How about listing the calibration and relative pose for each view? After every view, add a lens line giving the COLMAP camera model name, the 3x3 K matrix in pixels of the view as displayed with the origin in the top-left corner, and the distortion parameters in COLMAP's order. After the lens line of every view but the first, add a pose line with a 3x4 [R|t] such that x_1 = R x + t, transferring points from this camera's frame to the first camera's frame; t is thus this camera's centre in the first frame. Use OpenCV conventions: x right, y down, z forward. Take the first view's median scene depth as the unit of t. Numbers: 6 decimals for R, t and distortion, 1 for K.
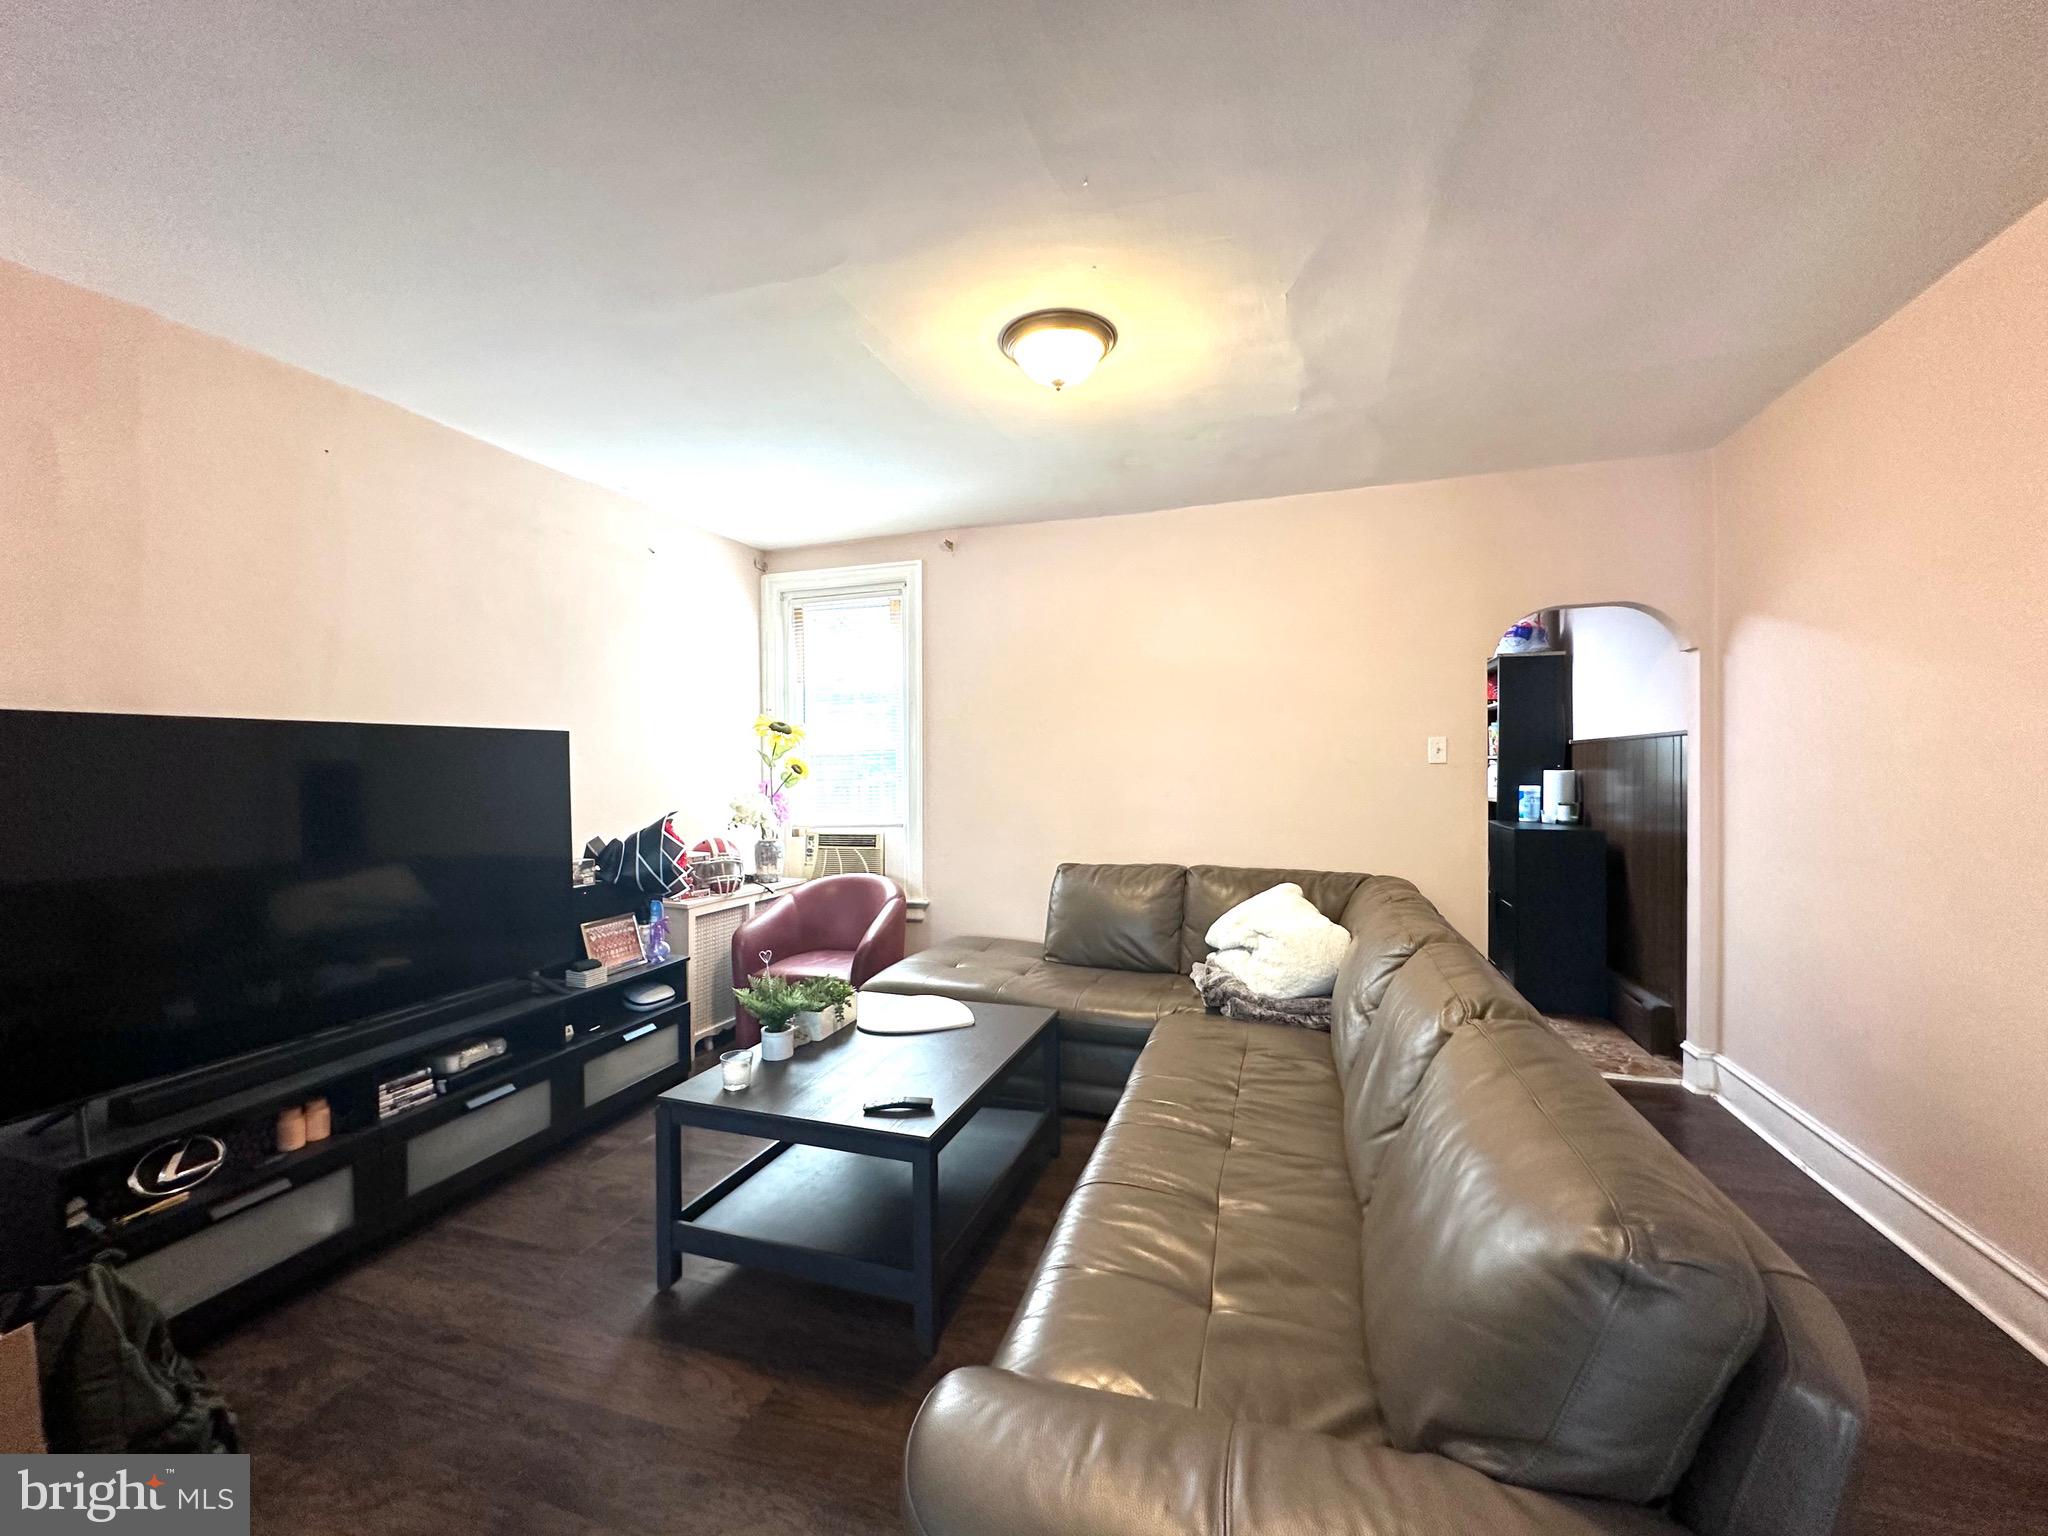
lens RADIAL K [[819.6, 0, 1024.0], [0, 819.6, 768.0], [0, 0, 1]] dist [-0.000446, -0.000024]
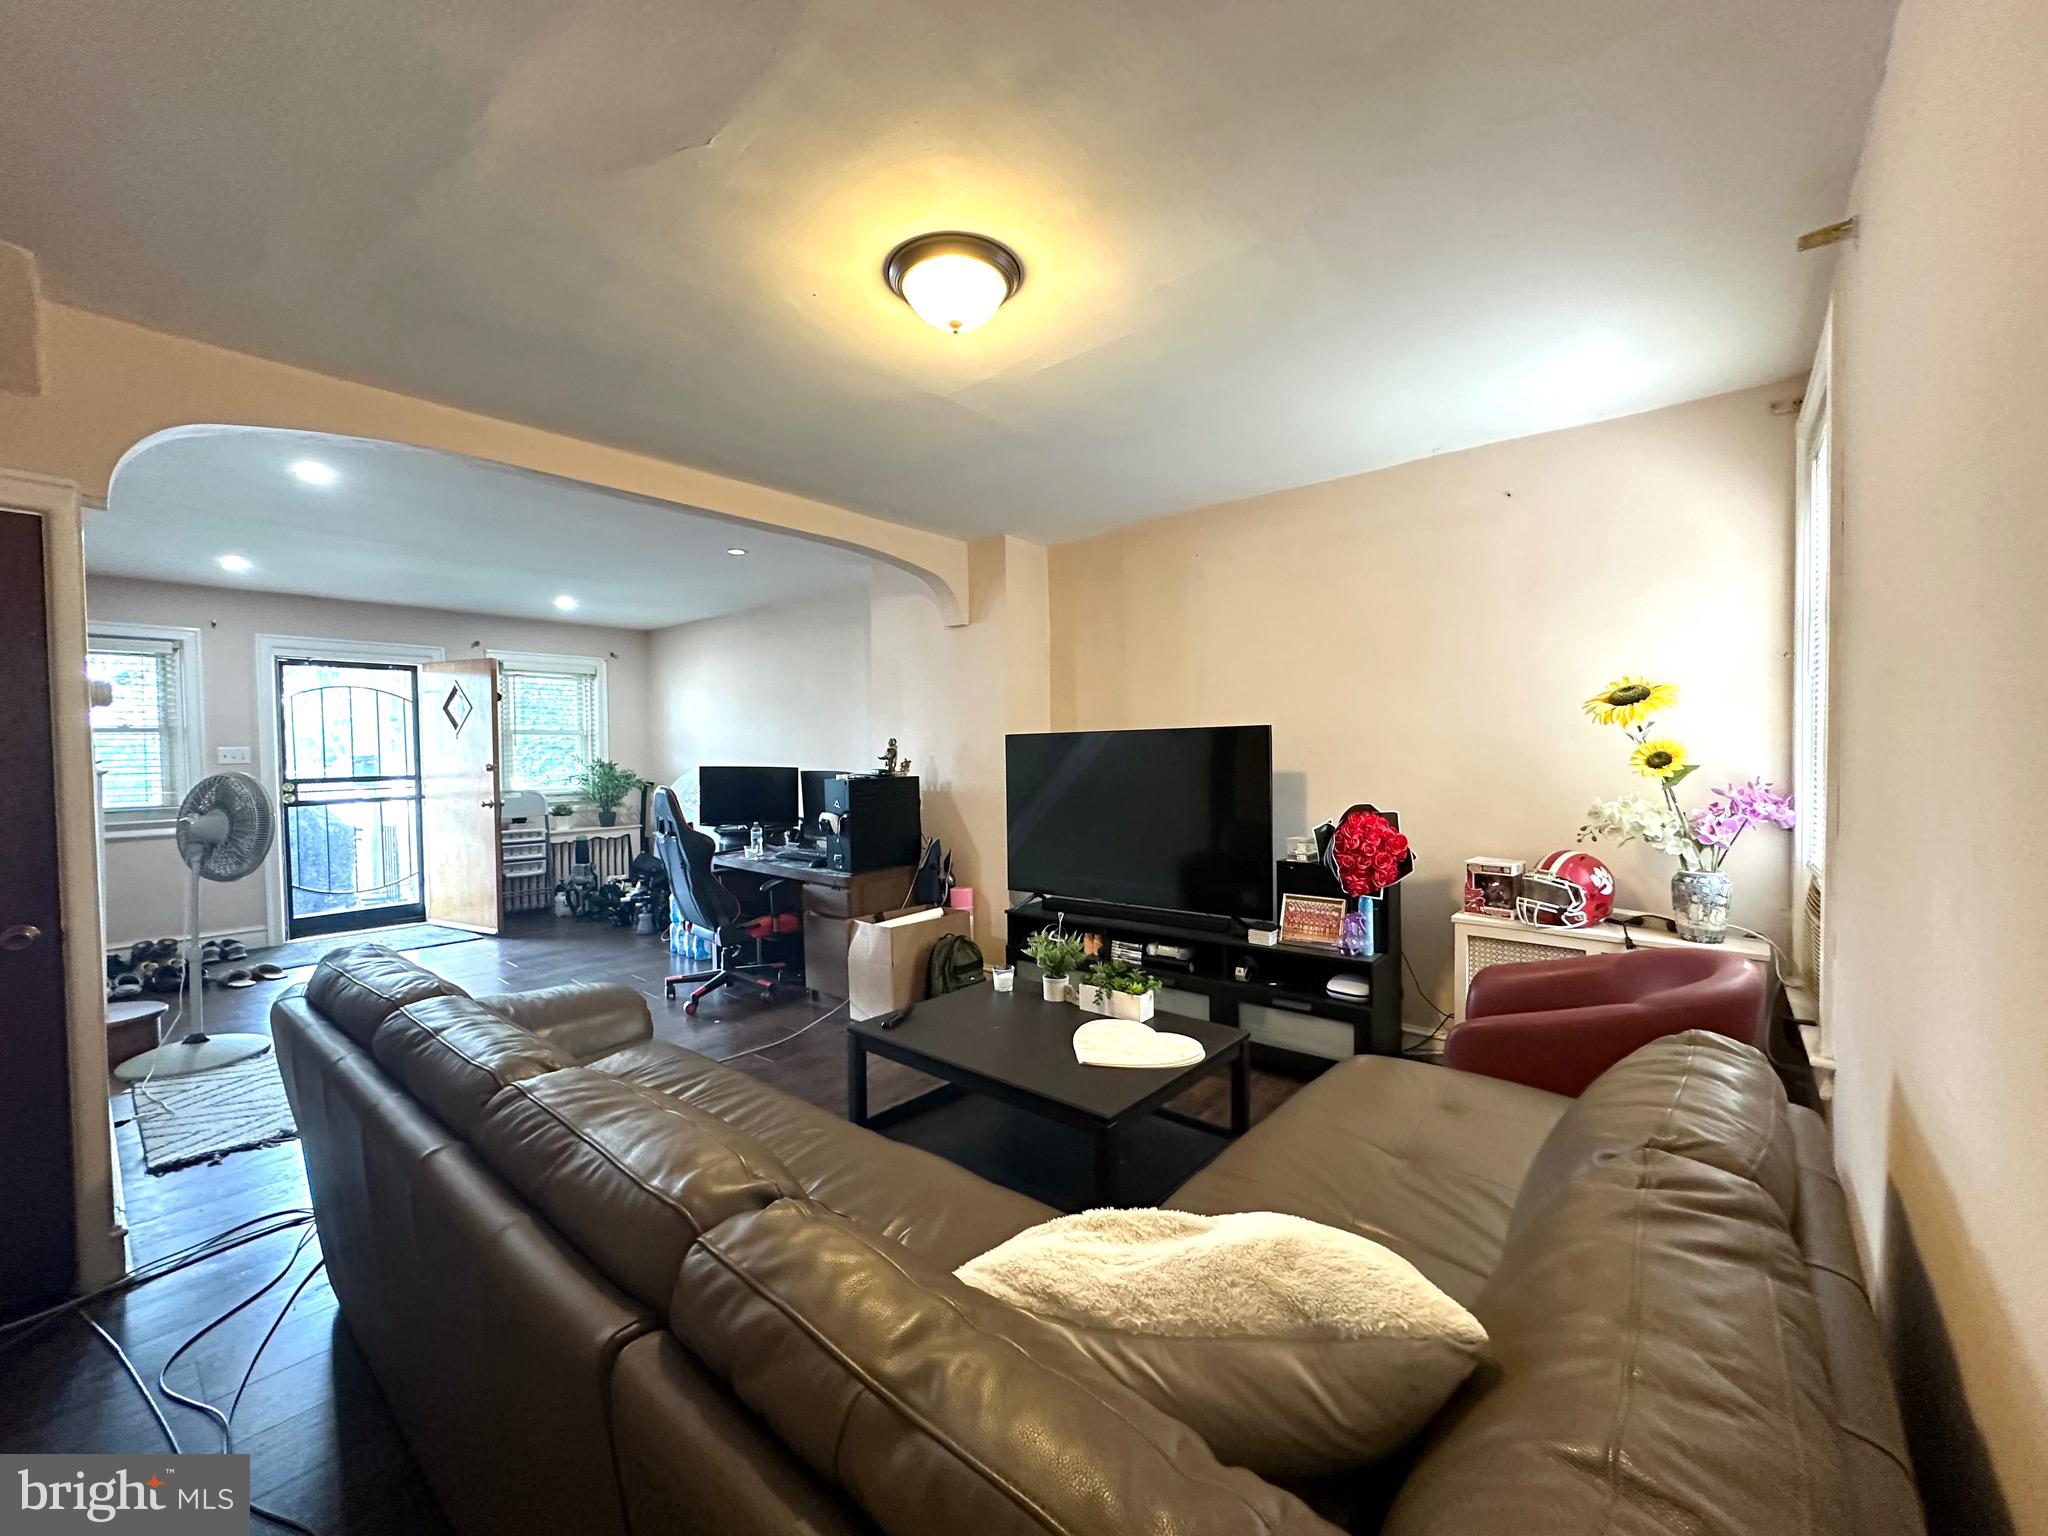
lens RADIAL K [[819.6, 0, 1024.0], [0, 819.6, 768.0], [0, 0, 1]] dist [-0.000446, -0.000024]
pose [[-0.373528, 0.038828, -0.926806, 0.659624], [0.015895, 0.999245, 0.035456, -0.030737], [0.927483, -0.001488, -0.373863, 1.109795]]
